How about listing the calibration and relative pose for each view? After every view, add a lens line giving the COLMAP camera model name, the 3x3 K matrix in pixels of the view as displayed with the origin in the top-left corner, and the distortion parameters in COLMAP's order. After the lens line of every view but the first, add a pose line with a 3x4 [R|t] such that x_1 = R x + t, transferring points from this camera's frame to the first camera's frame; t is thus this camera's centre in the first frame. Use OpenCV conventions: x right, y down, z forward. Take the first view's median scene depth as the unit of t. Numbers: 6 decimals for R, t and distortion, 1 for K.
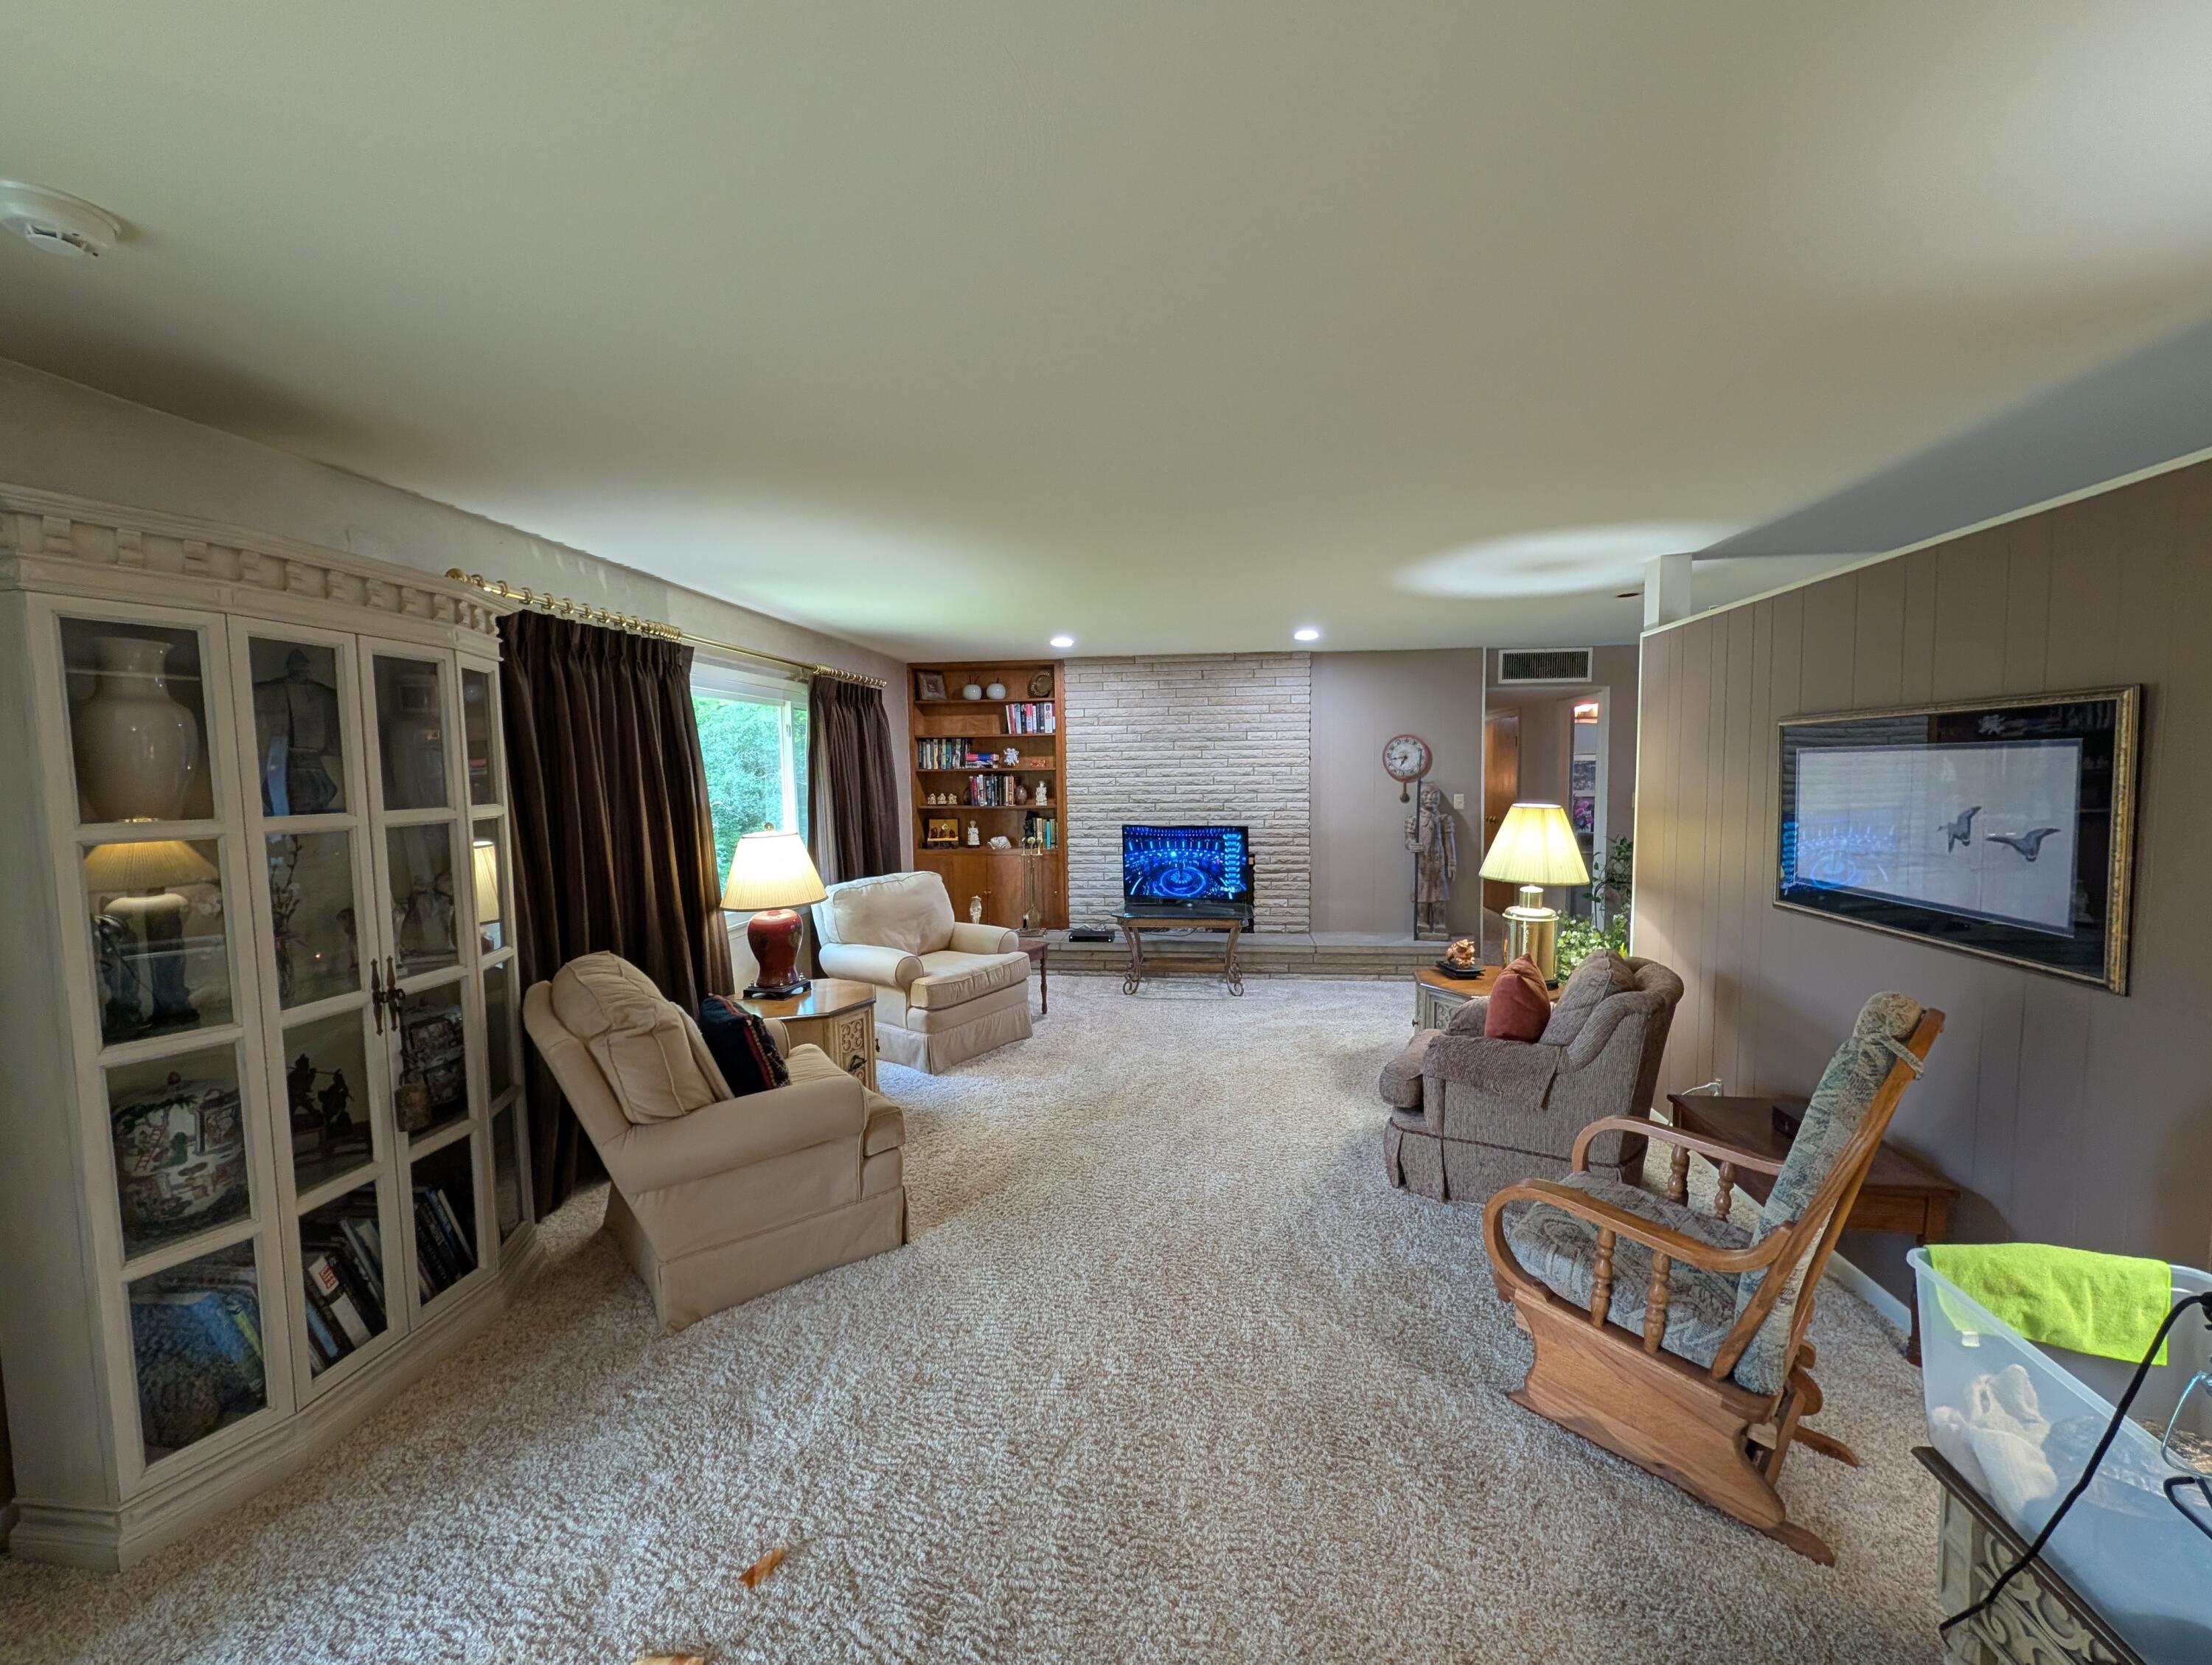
lens RADIAL K [[856.2, 0, 1114.8], [0, 856.2, 831.8], [0, 0, 1]] dist [0.001456, -0.000320]
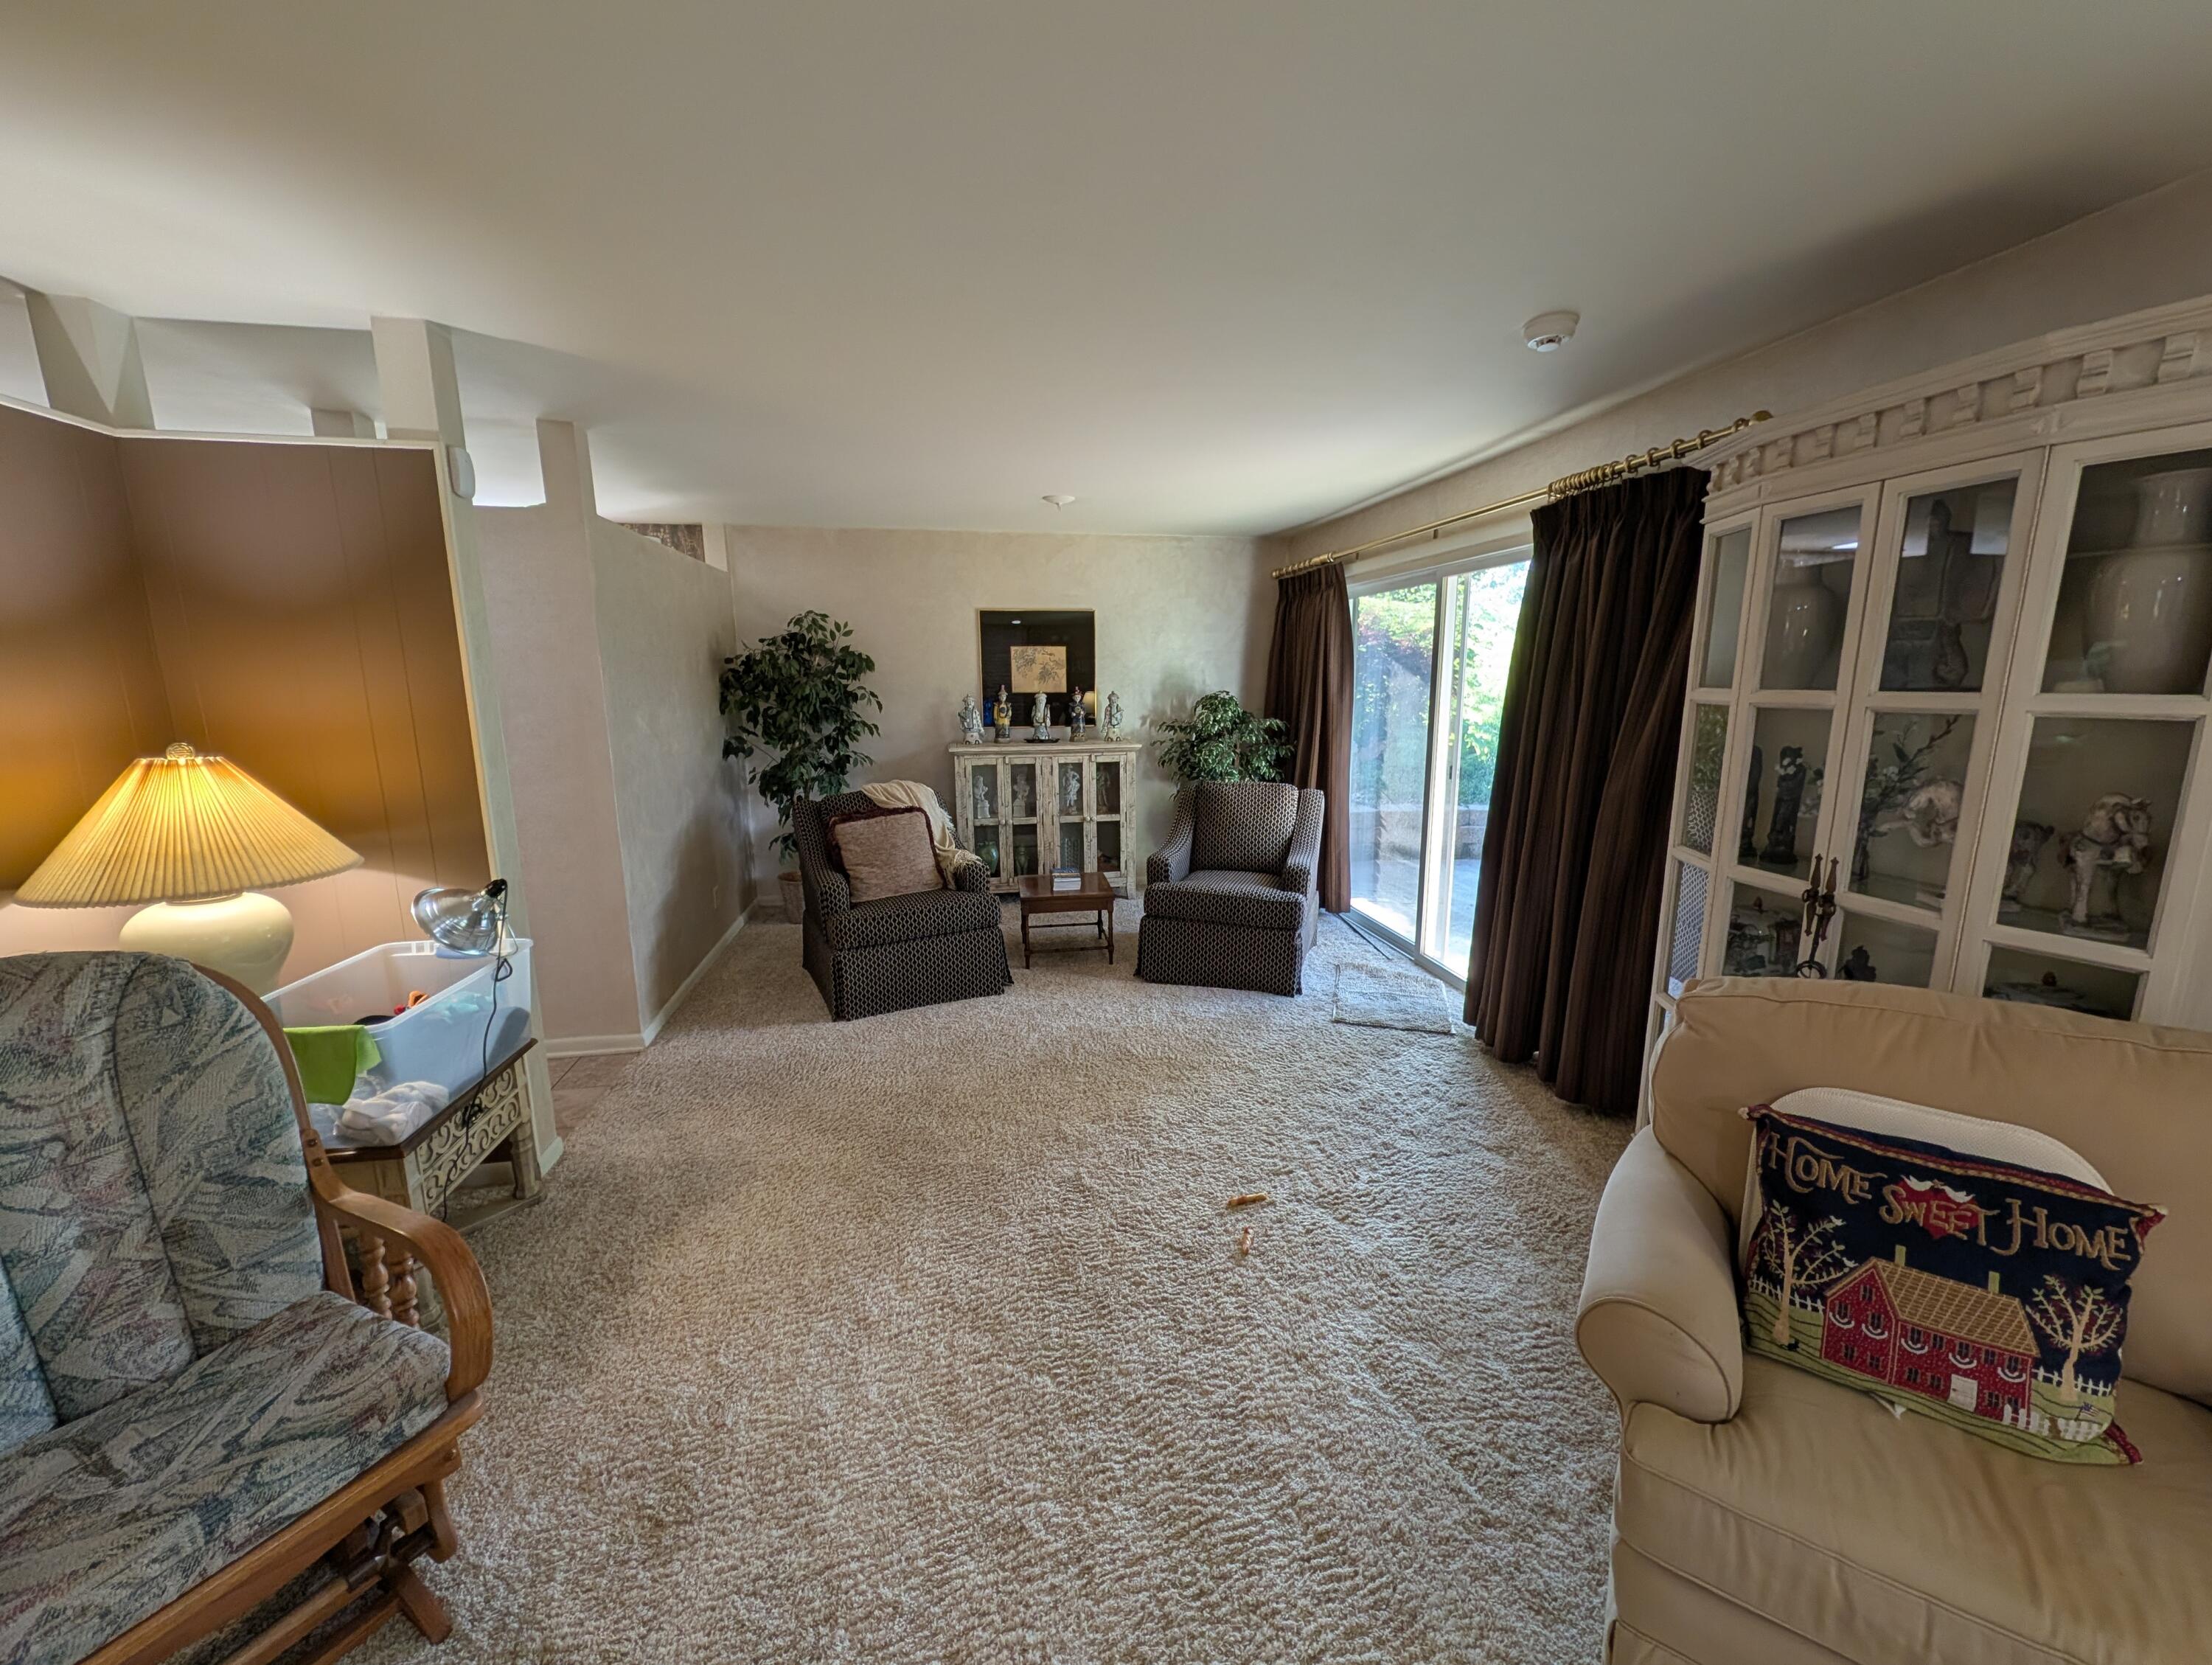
lens RADIAL K [[856.2, 0, 1112.1], [0, 856.2, 831.7], [0, 0, 1]] dist [0.001456, -0.000320]
pose [[-0.952781, 0.071928, -0.295017, 0.067061], [-0.004482, 0.968104, 0.250508, -0.054317], [0.303626, 0.240001, -0.922069, 0.871511]]
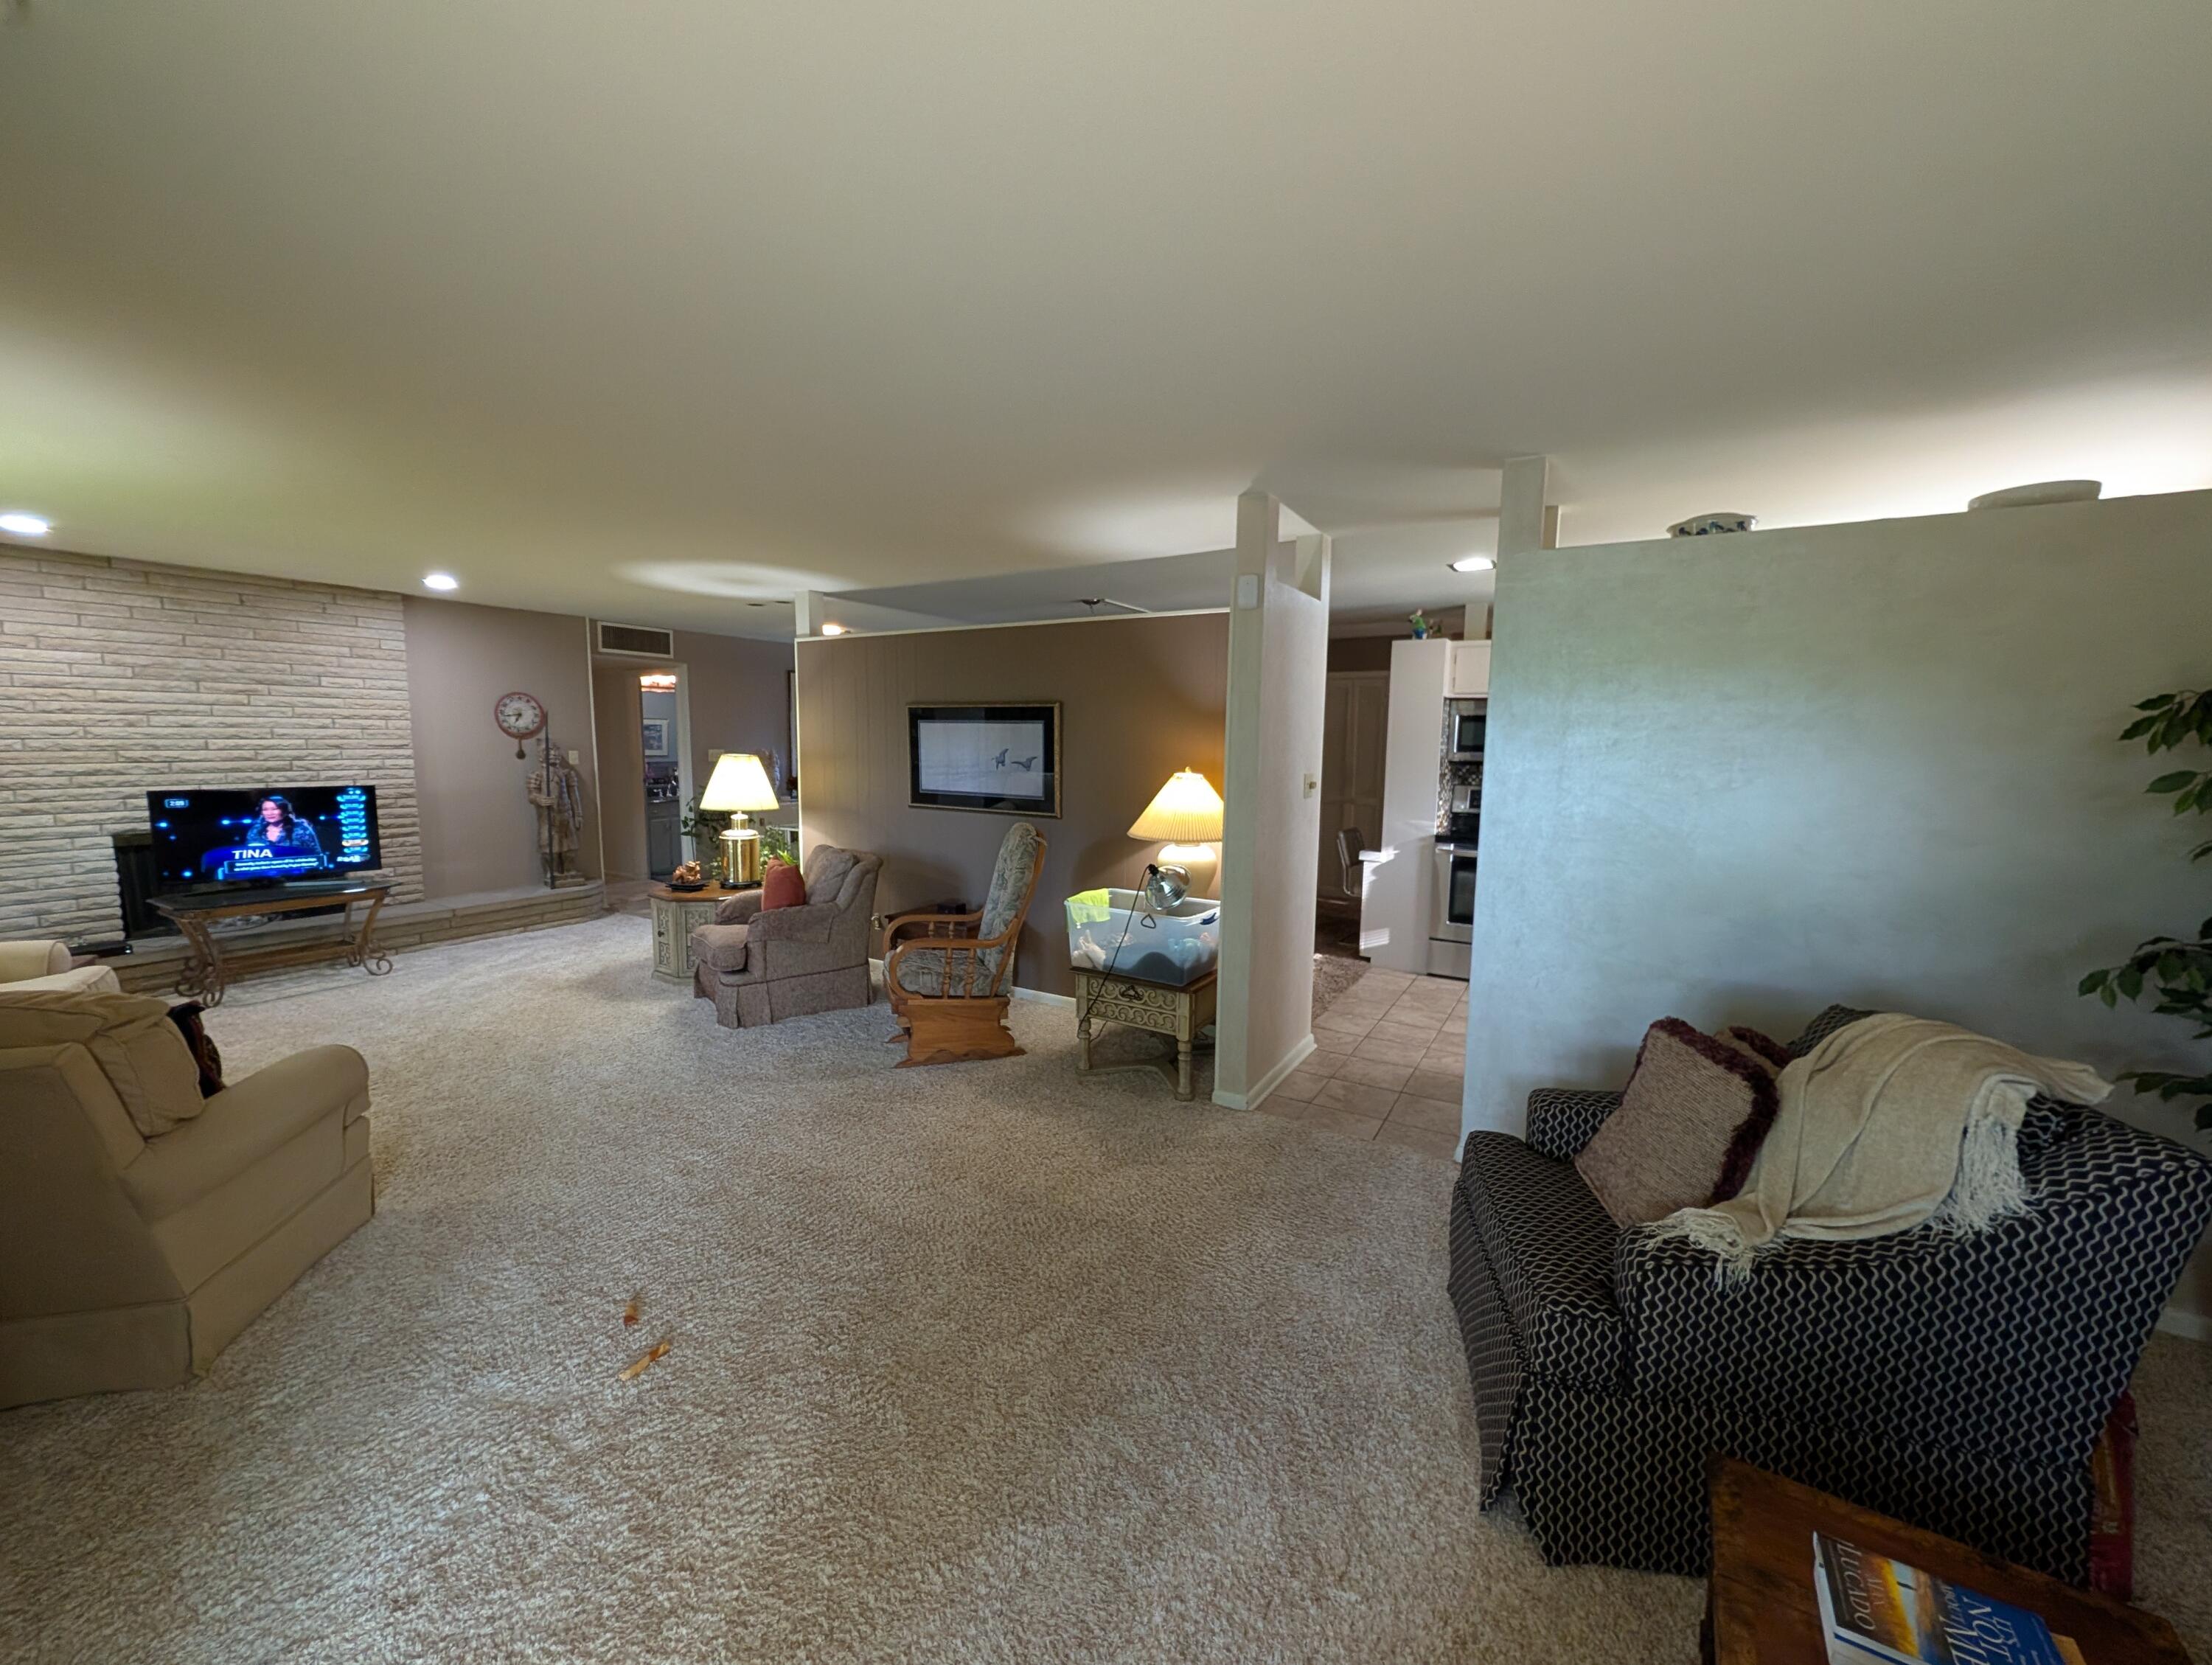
lens RADIAL K [[856.2, 0, 1115.2], [0, 856.2, 829.3], [0, 0, 1]] dist [0.001456, -0.000320]
pose [[0.398525, -0.081651, 0.913515, -0.534505], [0.048150, 0.996518, 0.068065, 0.023475], [-0.915893, 0.016860, 0.401069, -0.098156]]
